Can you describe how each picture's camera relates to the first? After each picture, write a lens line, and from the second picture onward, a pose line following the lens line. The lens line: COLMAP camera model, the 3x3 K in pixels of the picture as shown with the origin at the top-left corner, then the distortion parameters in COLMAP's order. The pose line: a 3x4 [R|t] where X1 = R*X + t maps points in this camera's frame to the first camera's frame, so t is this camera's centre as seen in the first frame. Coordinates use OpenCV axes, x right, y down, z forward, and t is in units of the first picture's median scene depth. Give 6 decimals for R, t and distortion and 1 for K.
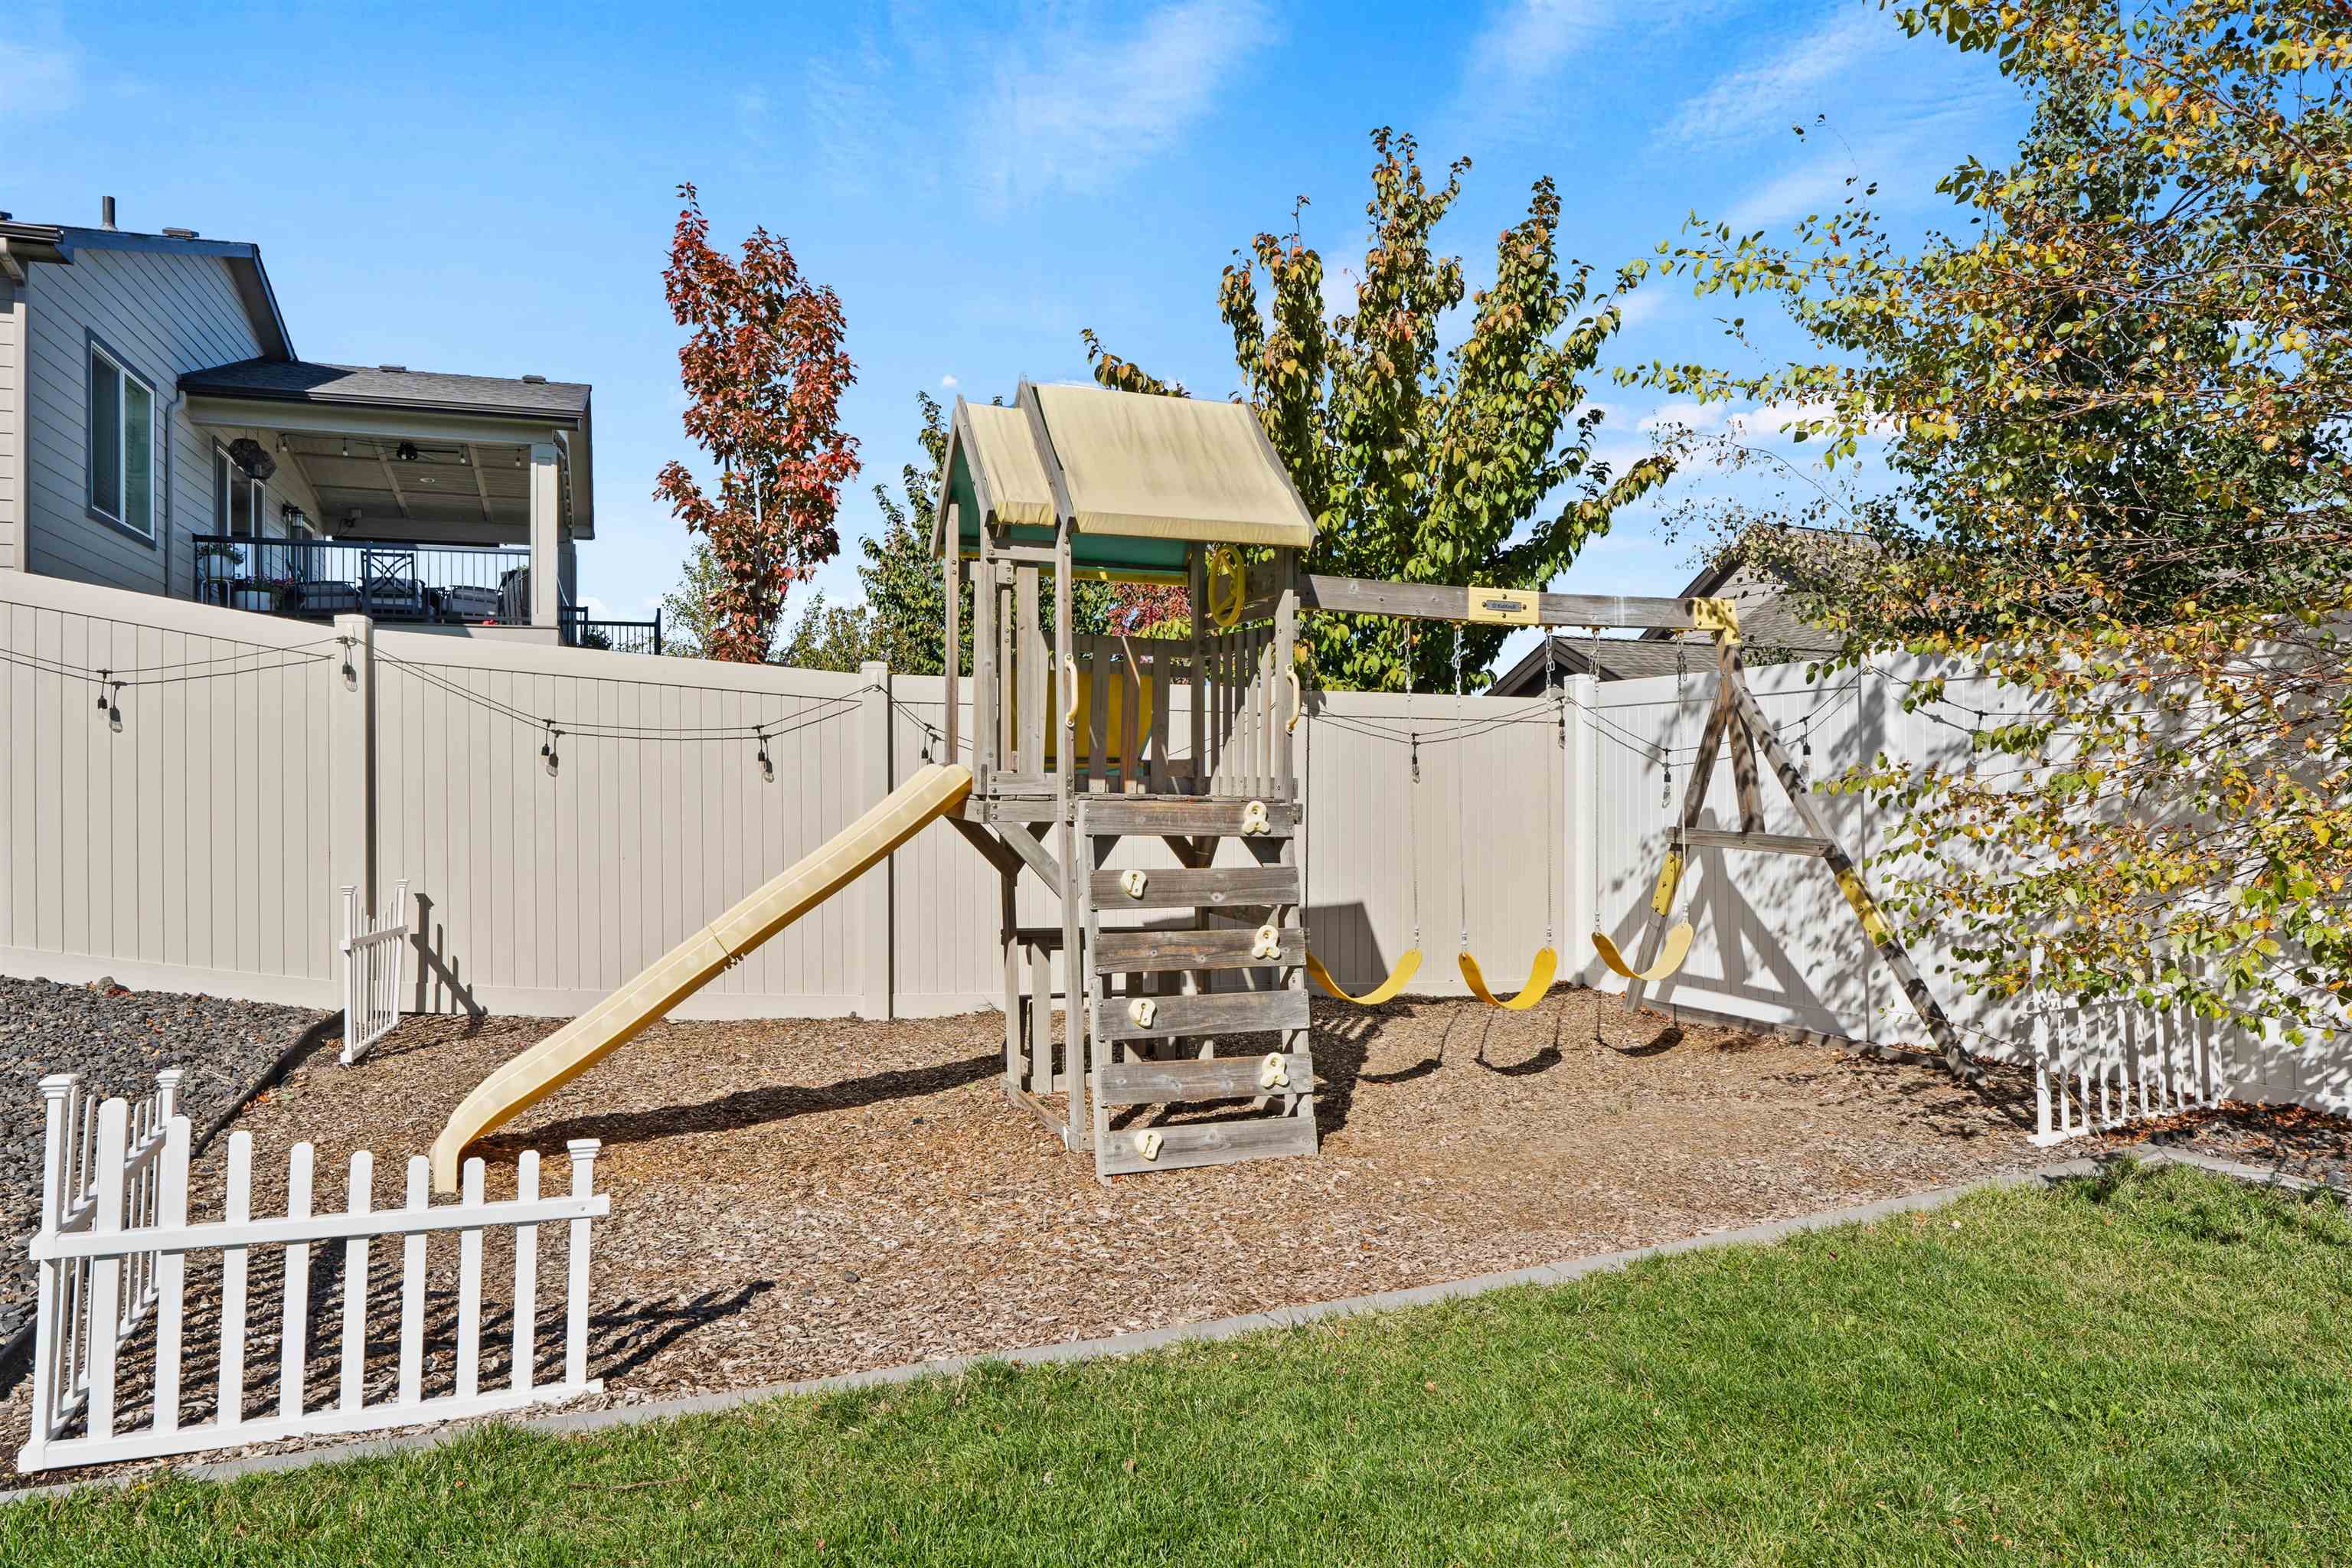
lens RADIAL K [[1486.5, 0, 1176.0], [0, 1486.5, 784.0], [0, 0, 1]] dist [-0.002419, -0.001174]
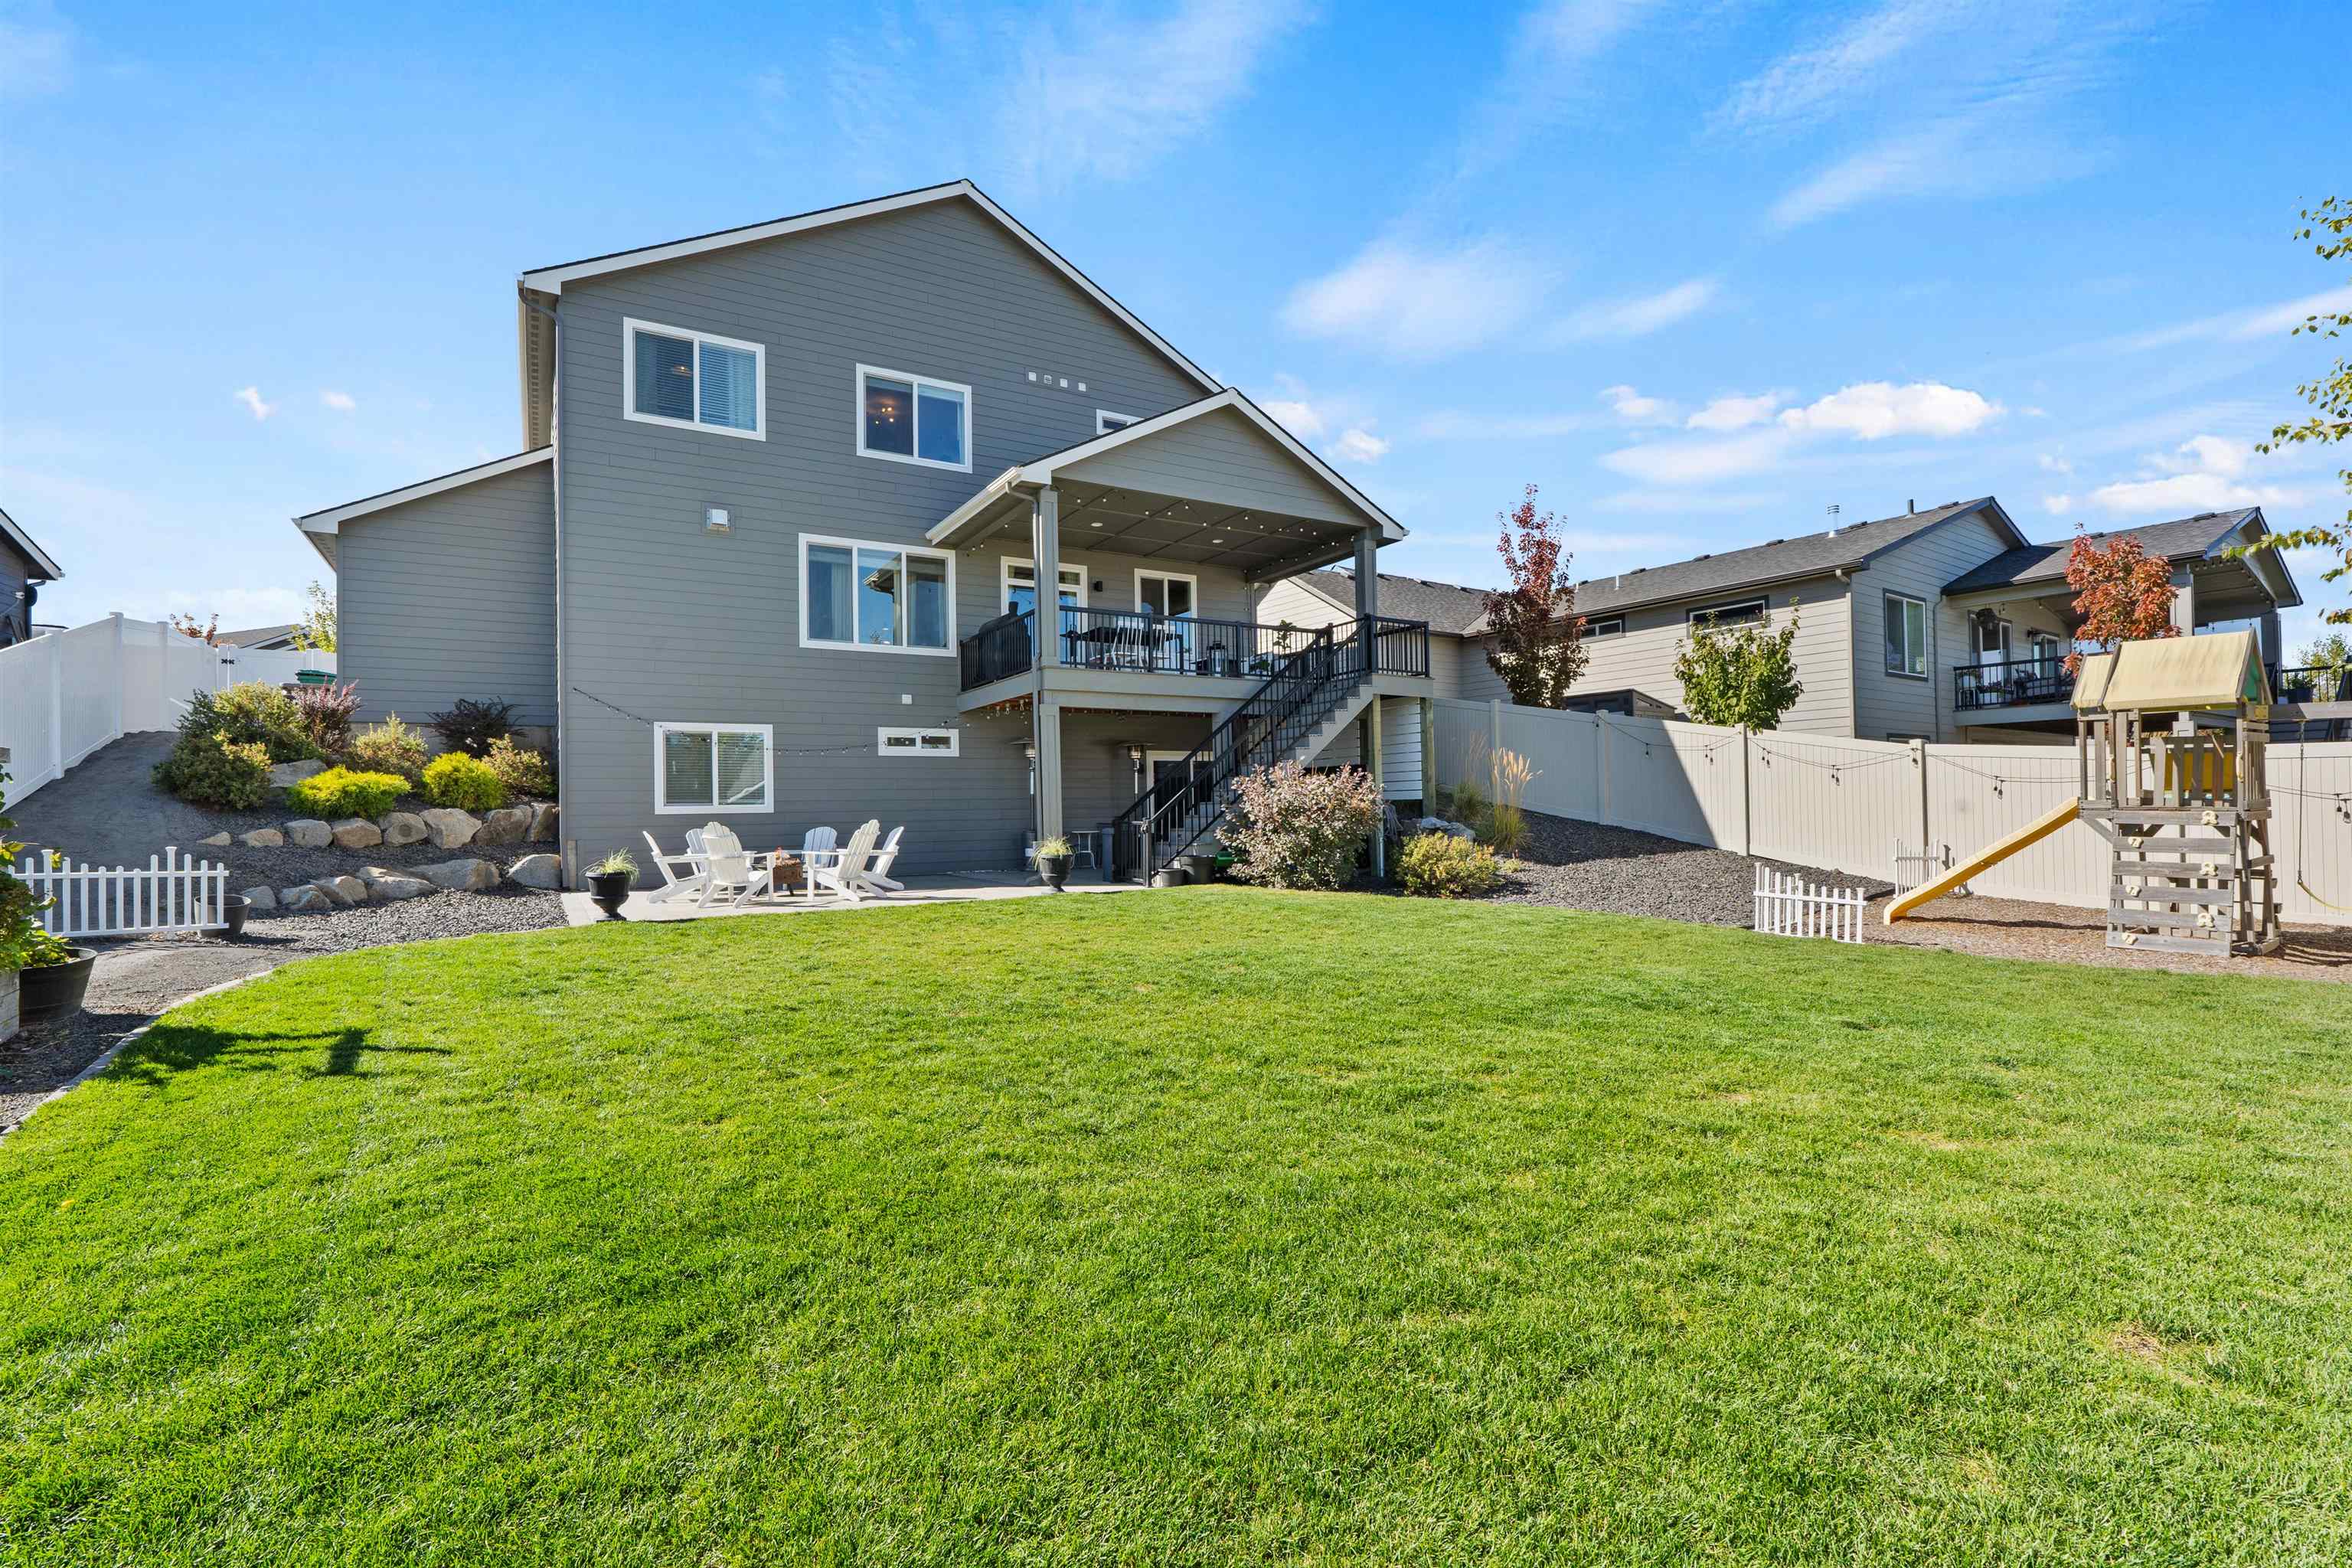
lens RADIAL K [[1068.7, 0, 1176.0], [0, 1068.7, 784.0], [0, 0, 1]] dist [-0.001294, 0.000141]
pose [[0.267523, -0.026355, -0.963191, 0.467661], [0.016999, 0.999599, -0.022630, -0.006500], [0.963402, -0.010319, 0.267863, -0.397720]]
